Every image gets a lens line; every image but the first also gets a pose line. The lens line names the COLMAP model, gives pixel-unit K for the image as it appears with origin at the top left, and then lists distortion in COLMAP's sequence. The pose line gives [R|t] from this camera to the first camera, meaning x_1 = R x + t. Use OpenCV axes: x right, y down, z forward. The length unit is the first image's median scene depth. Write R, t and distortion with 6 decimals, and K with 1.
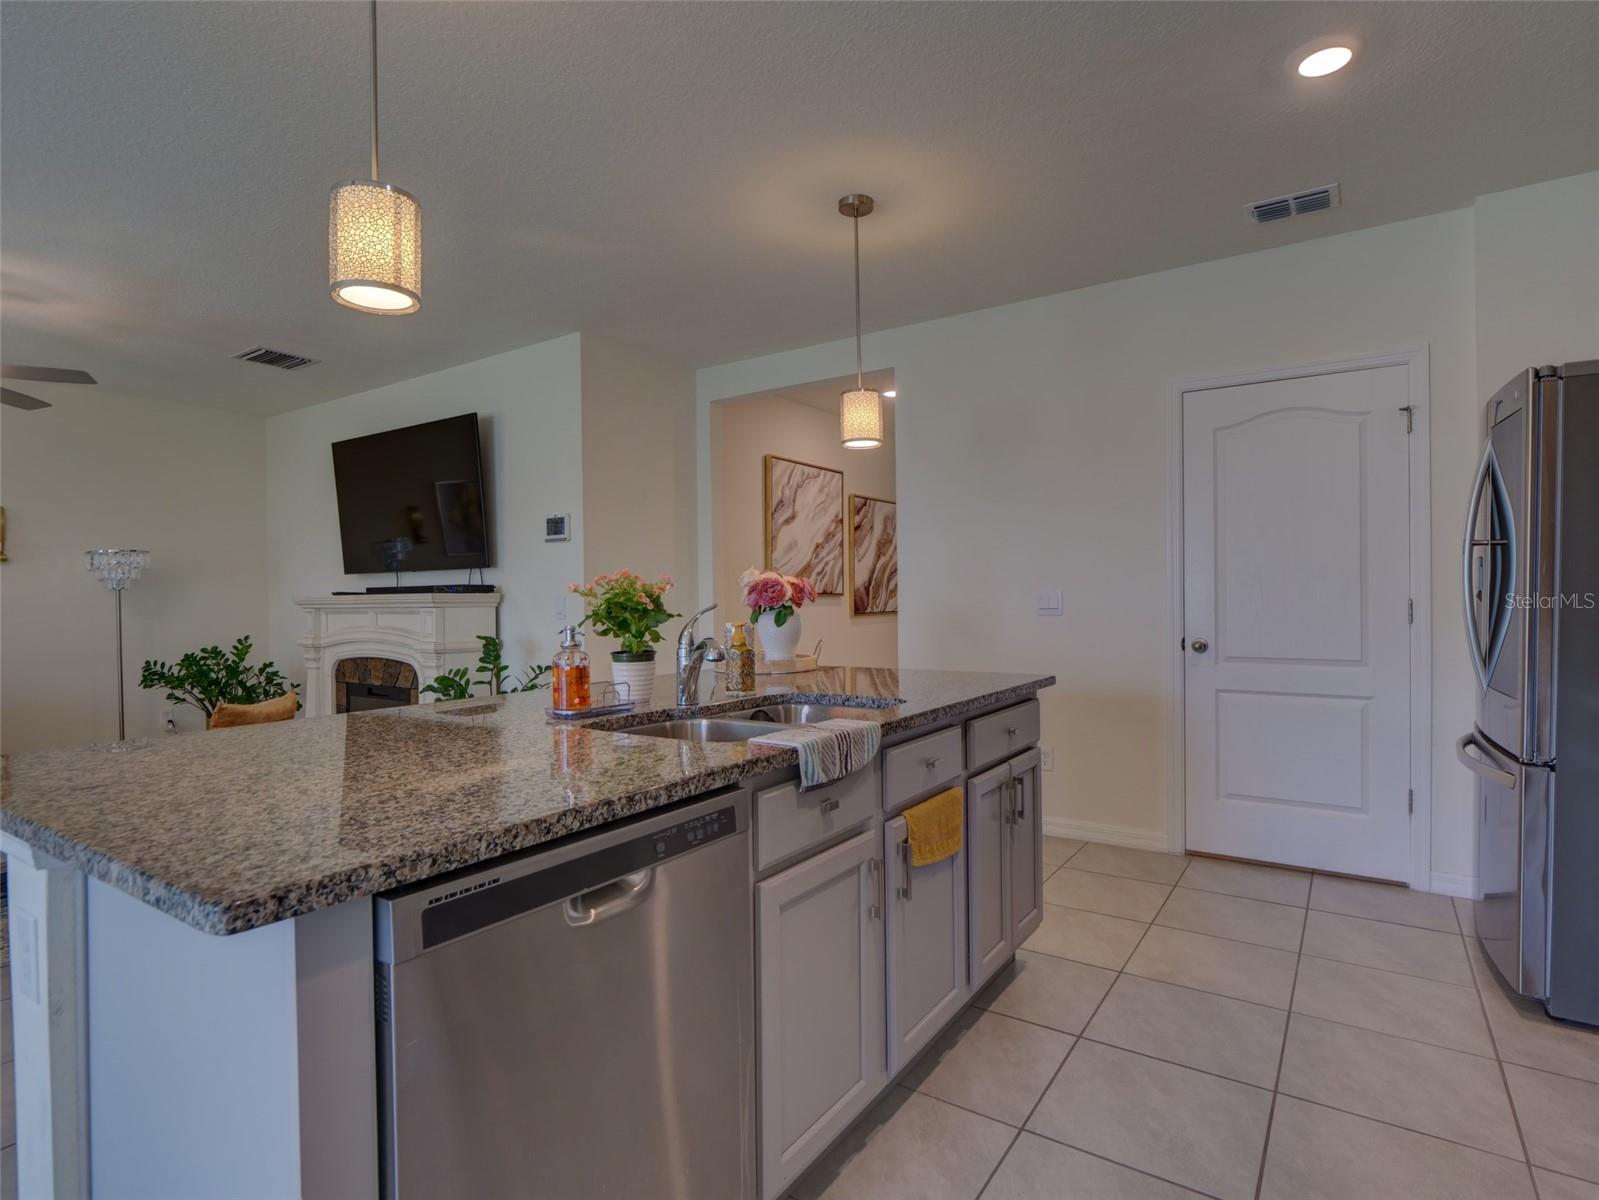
lens RADIAL K [[839.9, 0, 799.5], [0, 839.9, 600.0], [0, 0, 1]] dist [-0.005698, -0.000596]
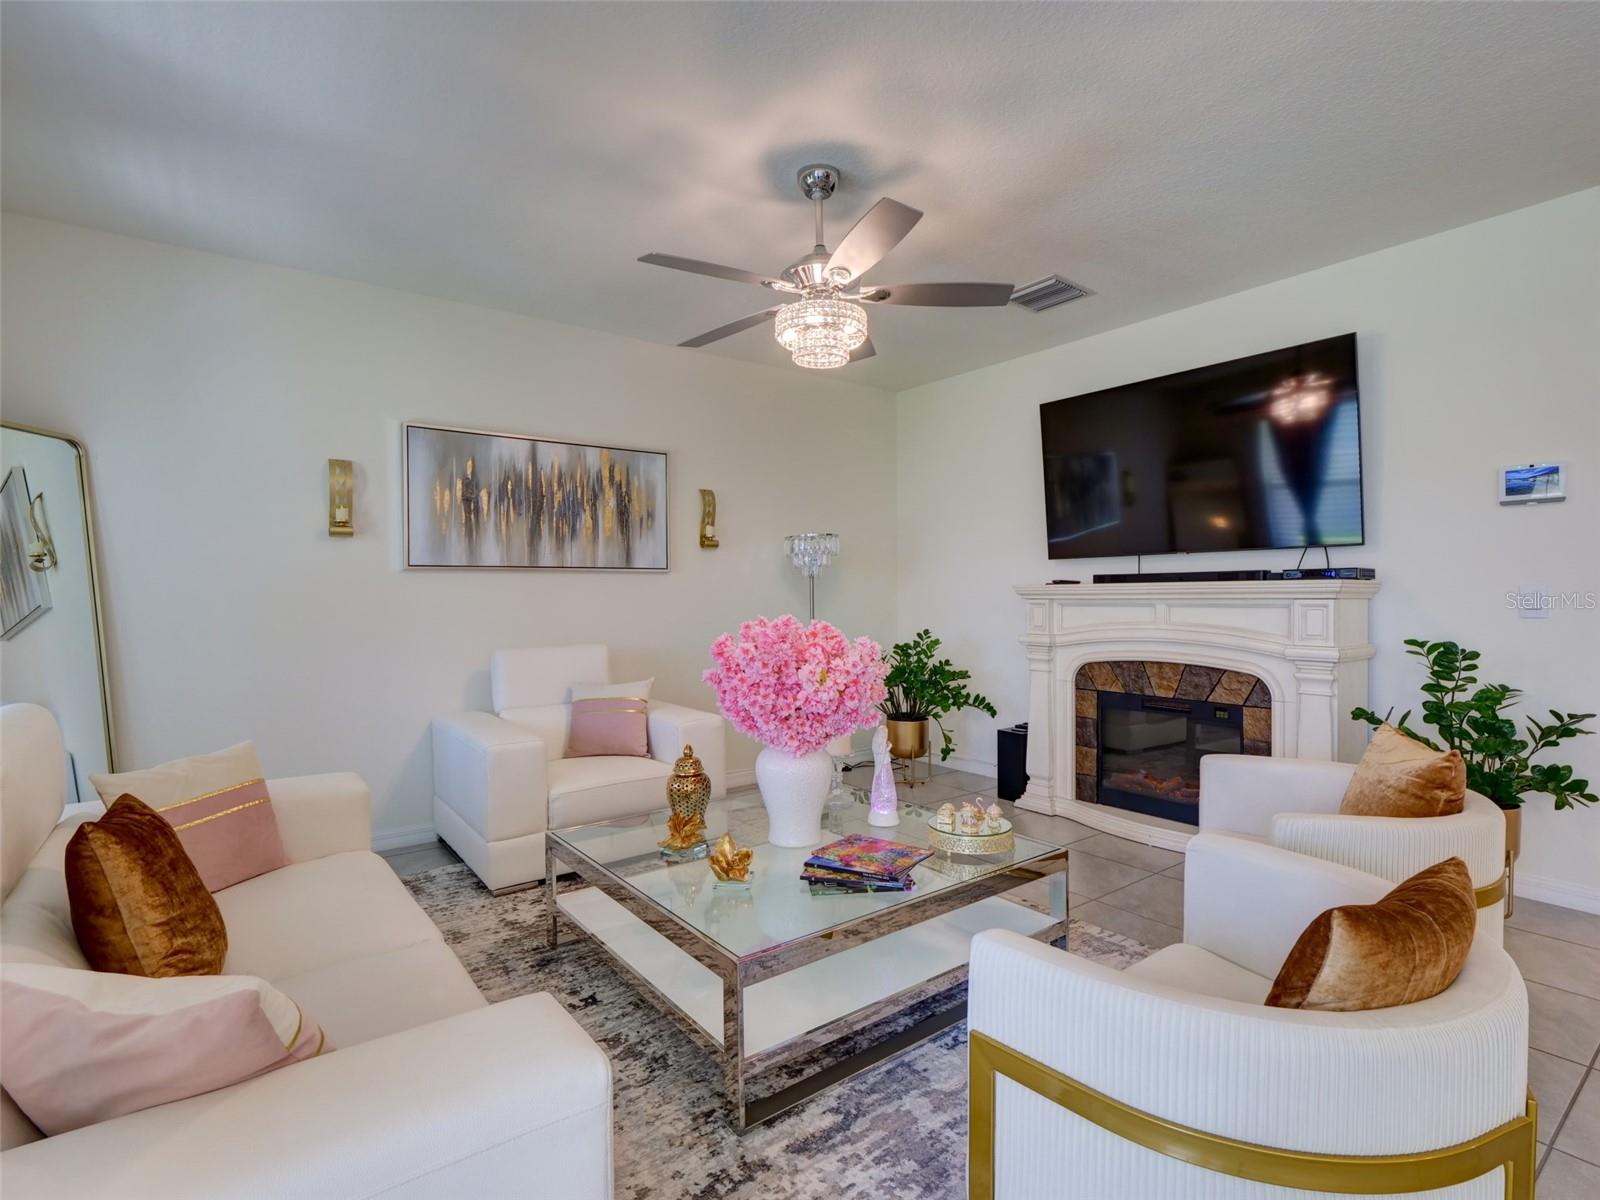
lens RADIAL K [[784.9, 0, 799.0], [0, 784.9, 598.2], [0, 0, 1]] dist [-0.010579, -0.001898]
pose [[0.946083, 0.007876, -0.323829, -0.541140], [-0.006967, 0.999968, 0.003967, 0.007267], [0.323849, -0.001497, 0.946107, 0.176137]]
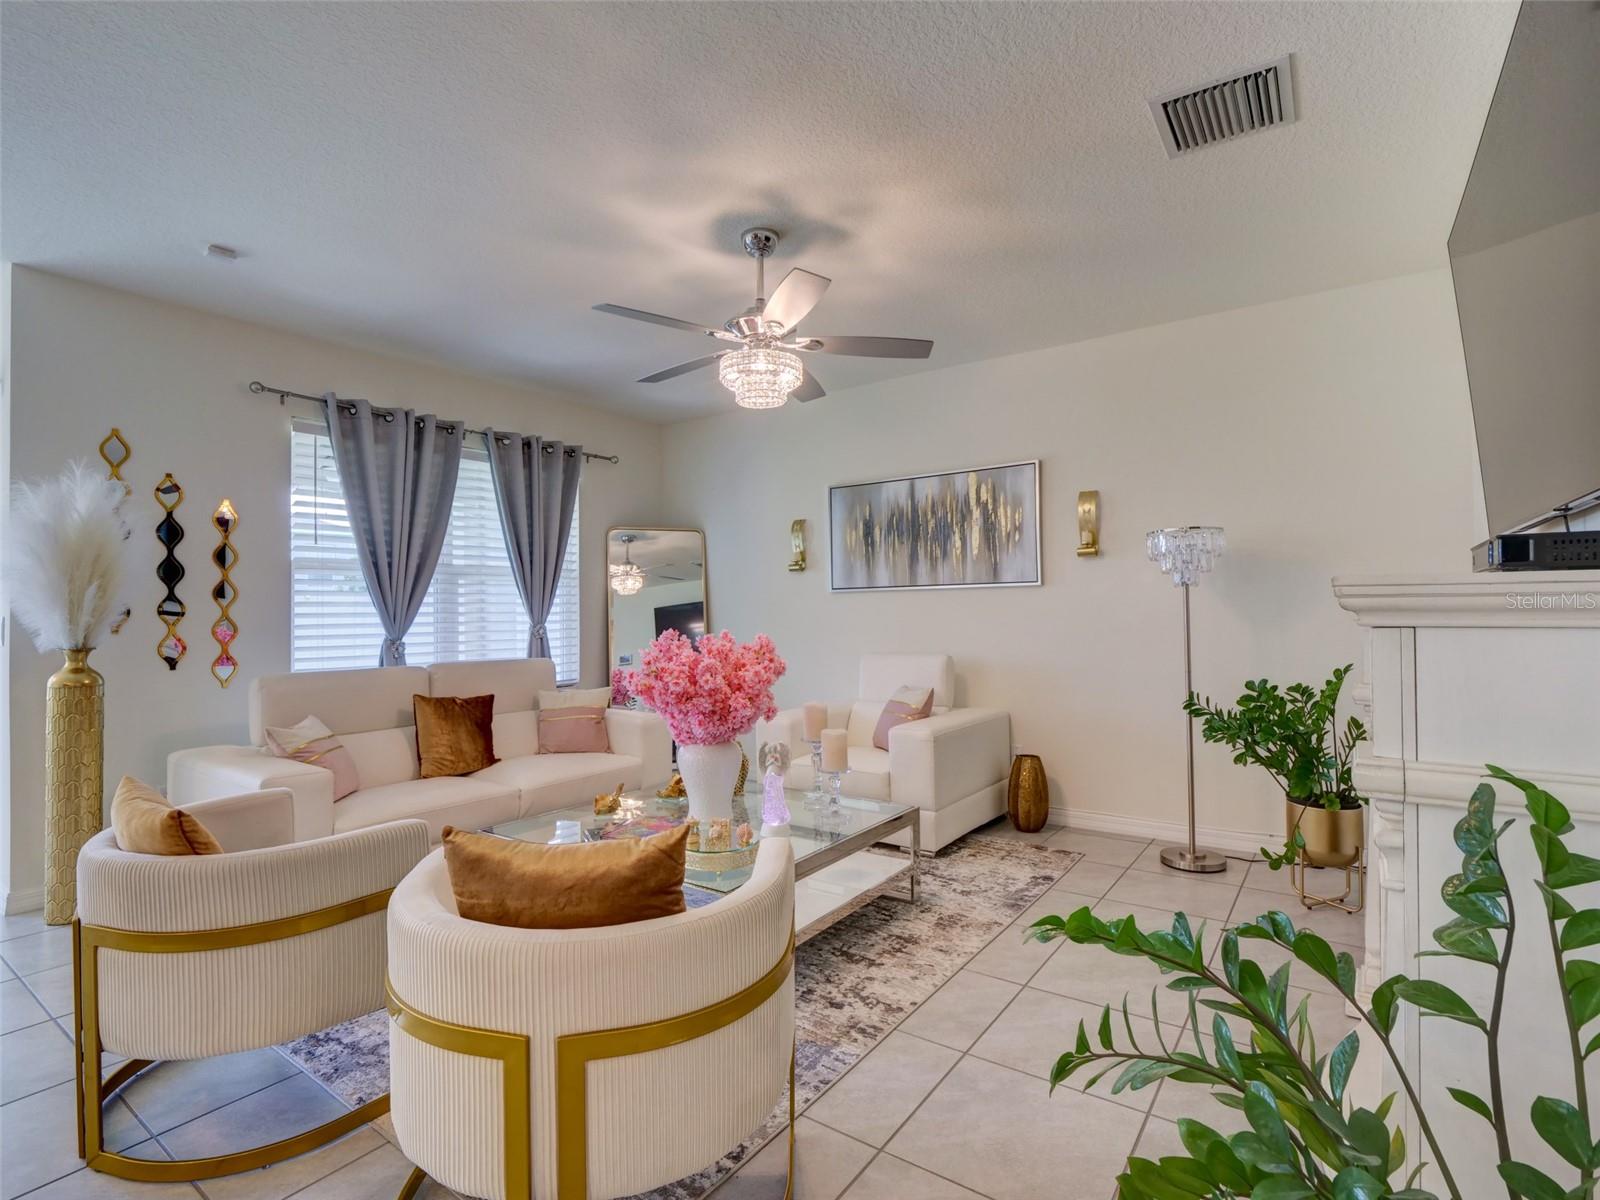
lens RADIAL K [[784.9, 0, 799.0], [0, 784.9, 598.2], [0, 0, 1]] dist [-0.010579, -0.001898]
pose [[-0.019703, -0.004236, -0.999797, -0.146803], [0.005825, 0.999974, -0.004351, -0.000797], [0.999789, -0.005909, -0.019677, 0.678770]]
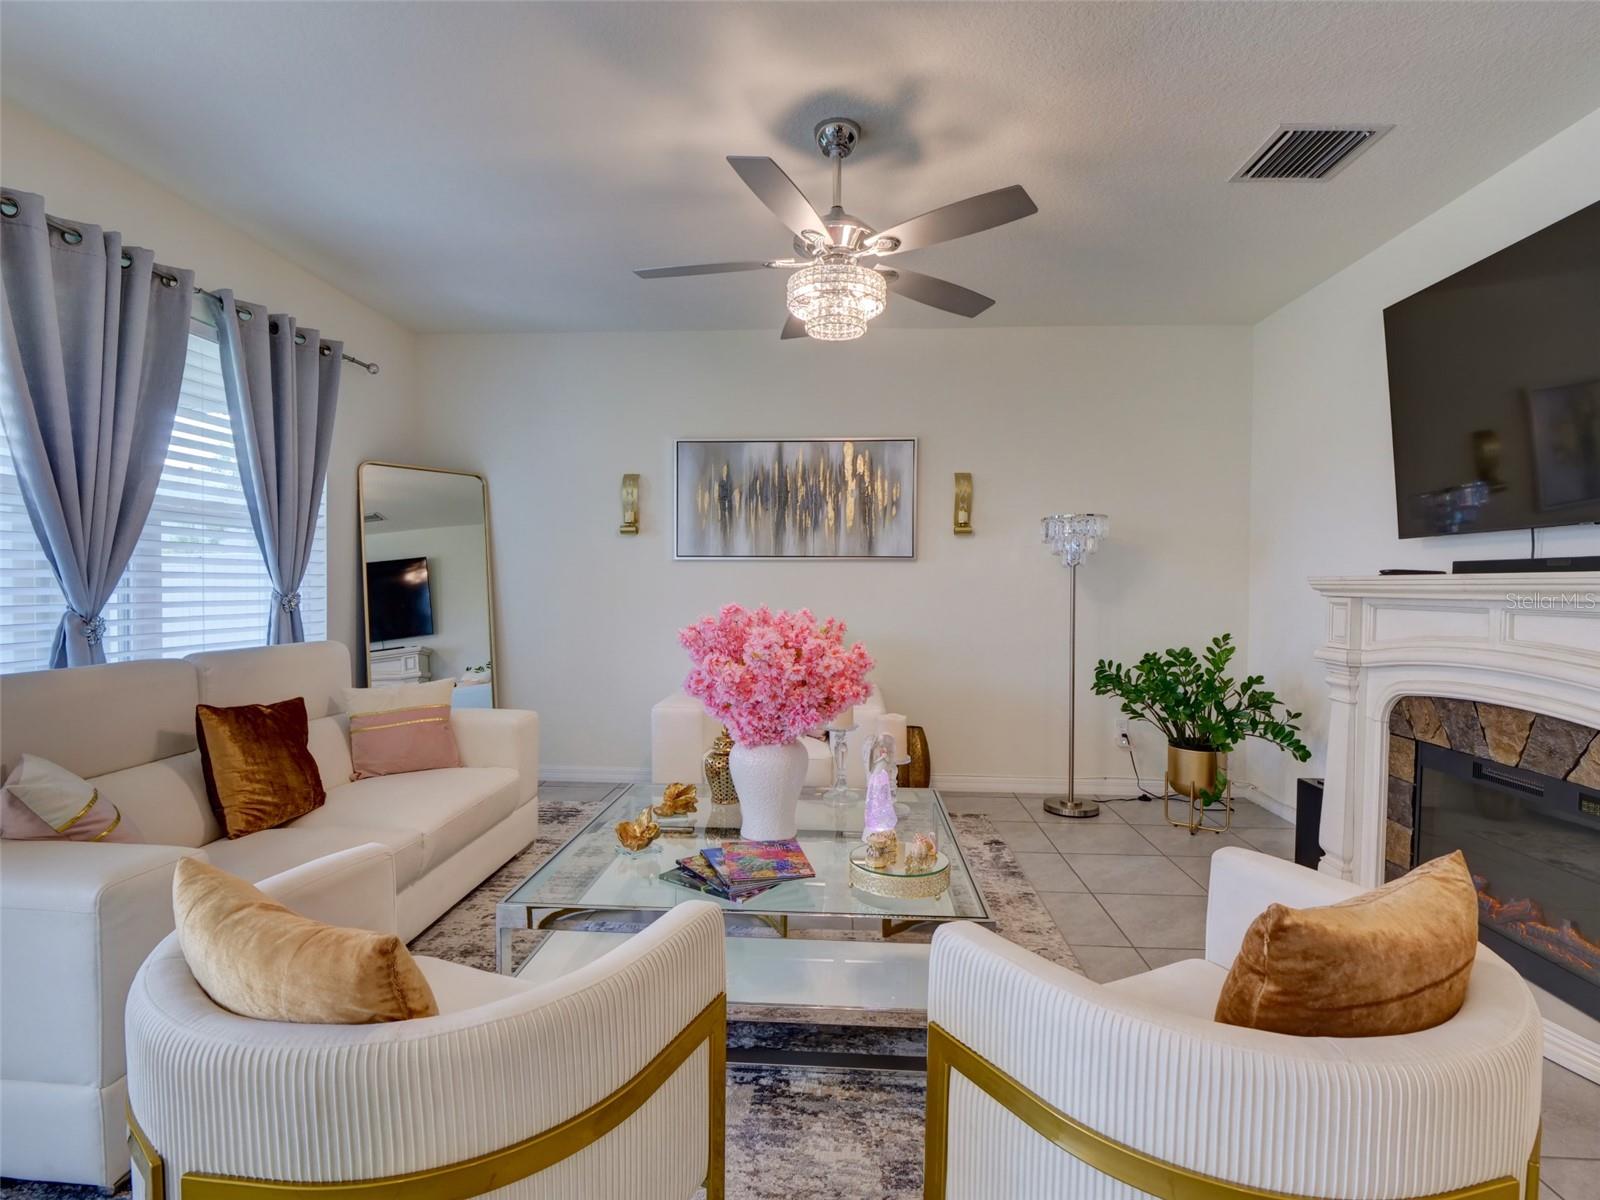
lens RADIAL K [[784.9, 0, 799.0], [0, 784.9, 598.2], [0, 0, 1]] dist [-0.010579, -0.001898]
pose [[0.506436, 0.033642, -0.861621, -0.301826], [-0.019961, 0.999428, 0.027290, 0.003291], [0.862046, 0.003378, 0.506818, 0.395205]]
